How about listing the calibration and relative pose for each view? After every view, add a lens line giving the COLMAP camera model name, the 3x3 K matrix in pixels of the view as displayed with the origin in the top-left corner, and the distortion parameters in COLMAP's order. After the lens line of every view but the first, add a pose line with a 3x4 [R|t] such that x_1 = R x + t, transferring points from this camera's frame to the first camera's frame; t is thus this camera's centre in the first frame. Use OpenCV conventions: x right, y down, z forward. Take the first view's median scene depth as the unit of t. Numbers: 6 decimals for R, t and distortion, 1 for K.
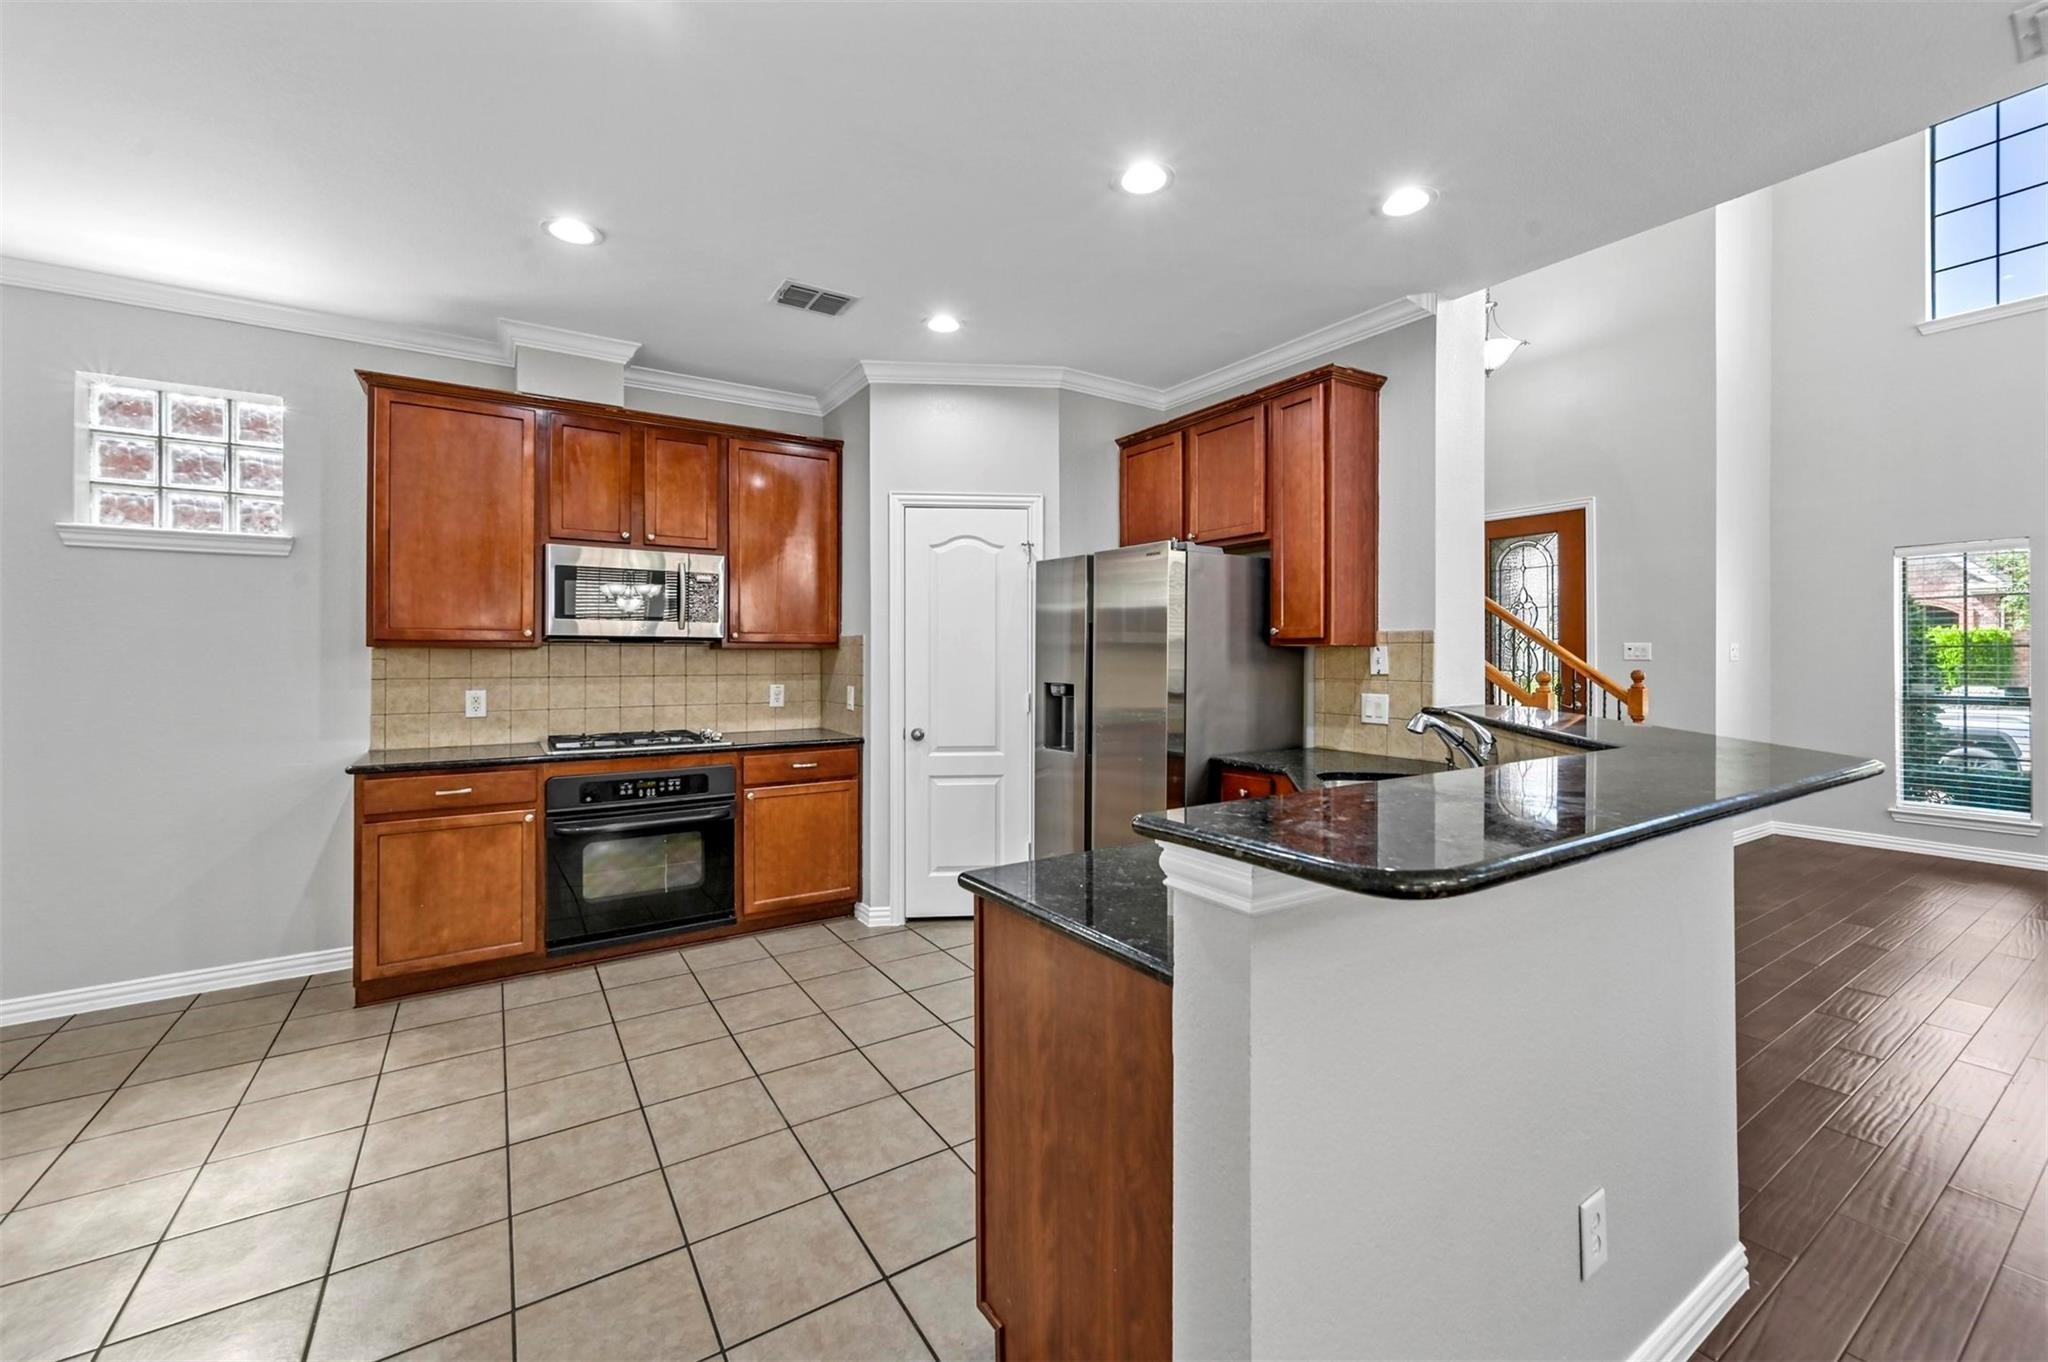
lens RADIAL K [[811.1, 0, 1008.2], [0, 811.1, 652.6], [0, 0, 1]] dist [0.002351, 0.000252]
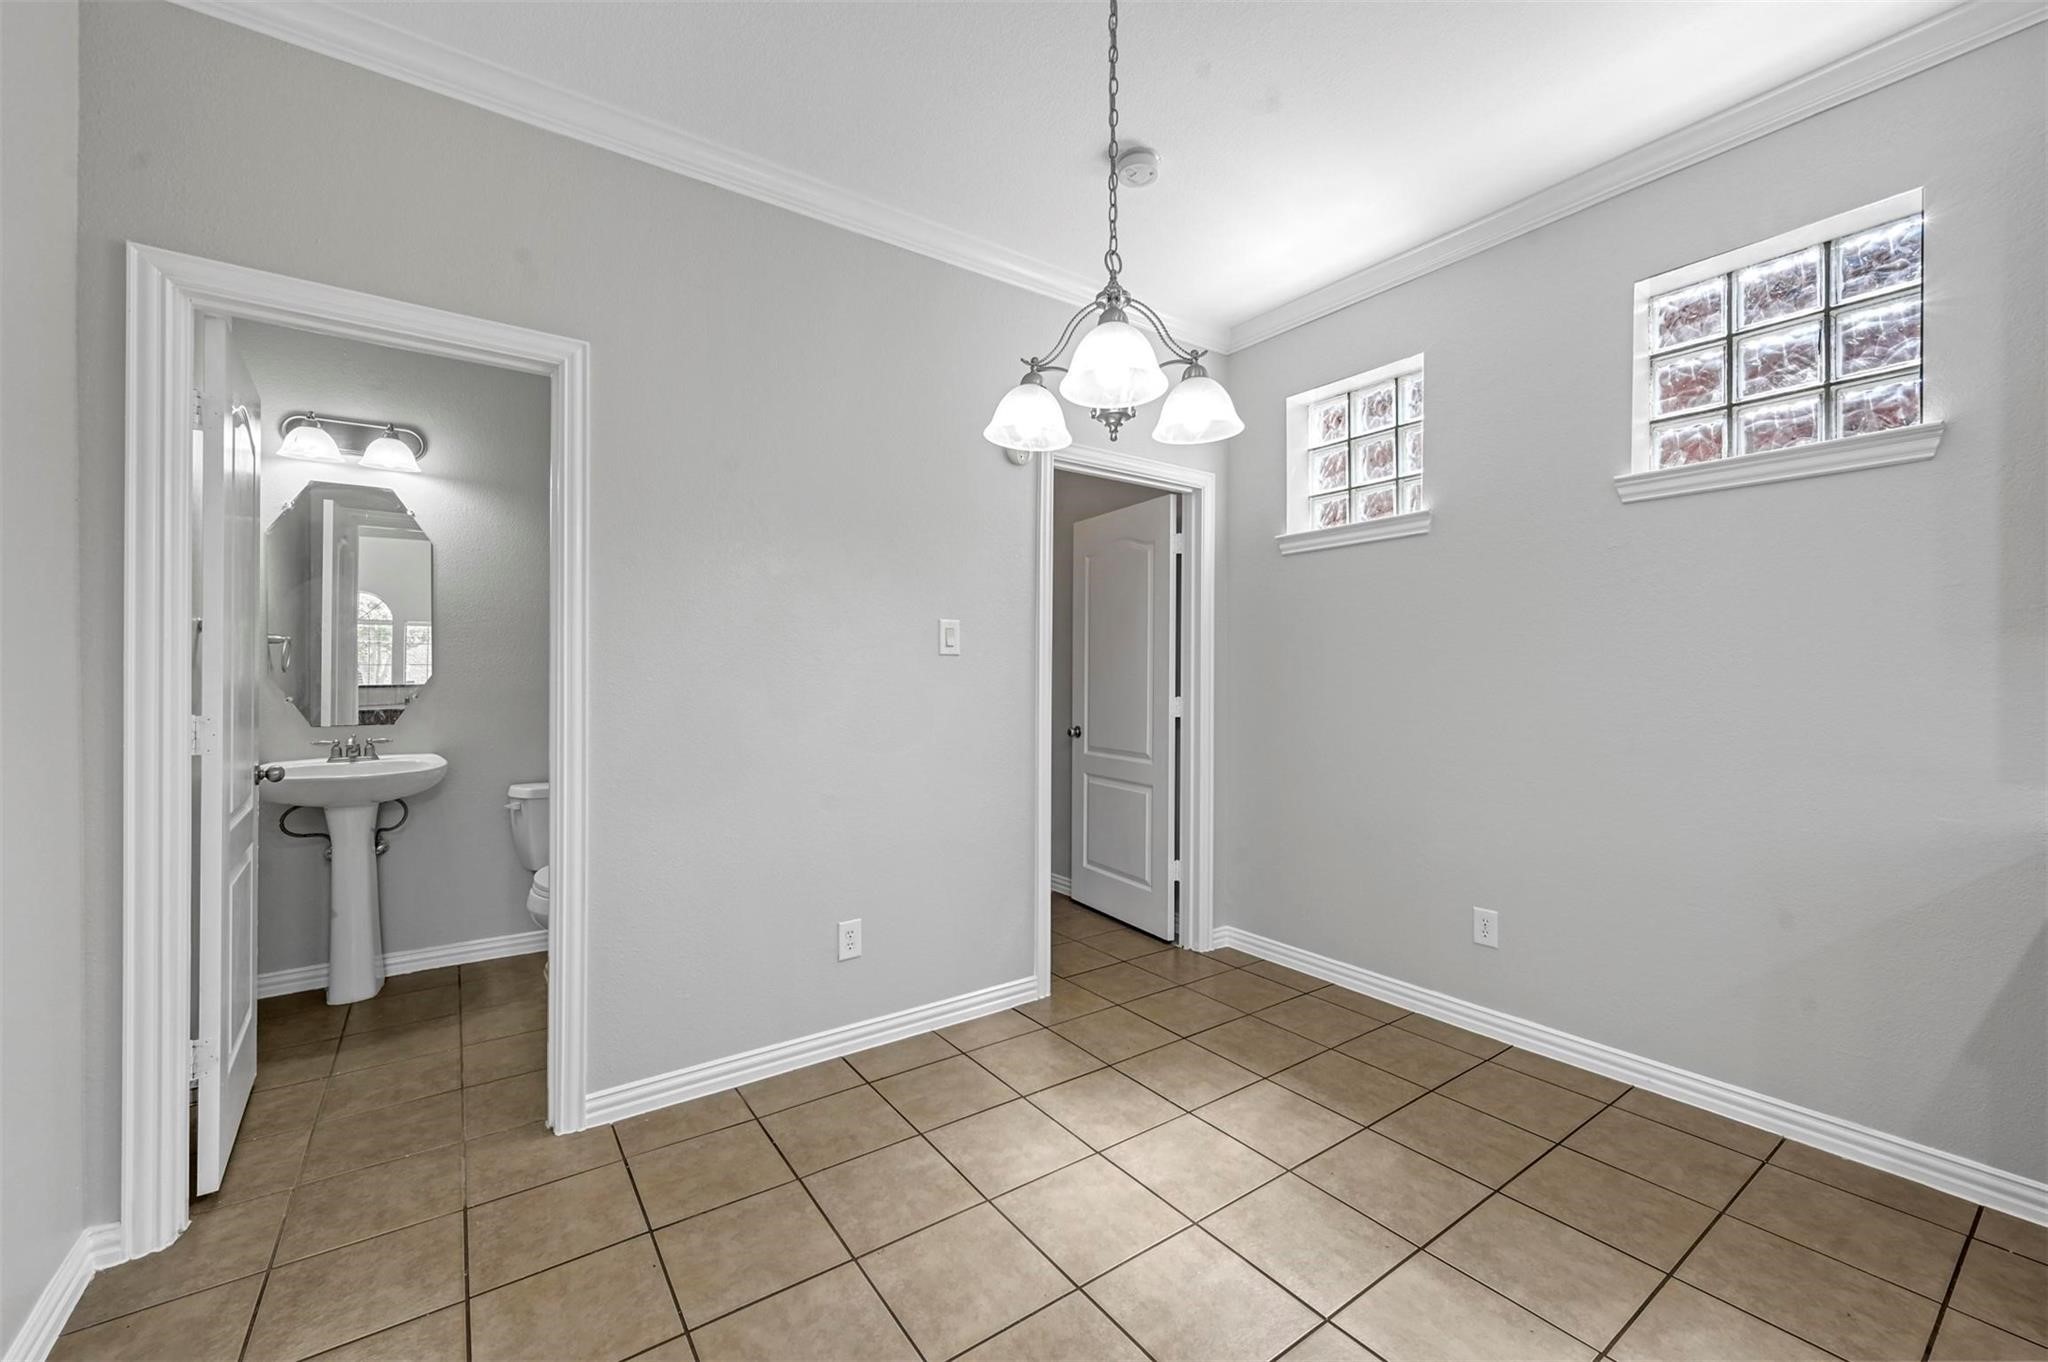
lens RADIAL K [[811.1, 0, 1028.7], [0, 811.1, 676.9], [0, 0, 1]] dist [0.002351, 0.000252]
pose [[0.046772, 0.001783, -0.998904, -0.349031], [0.001187, 0.999998, 0.001841, 0.035286], [0.998905, -0.001272, 0.046770, 0.343175]]
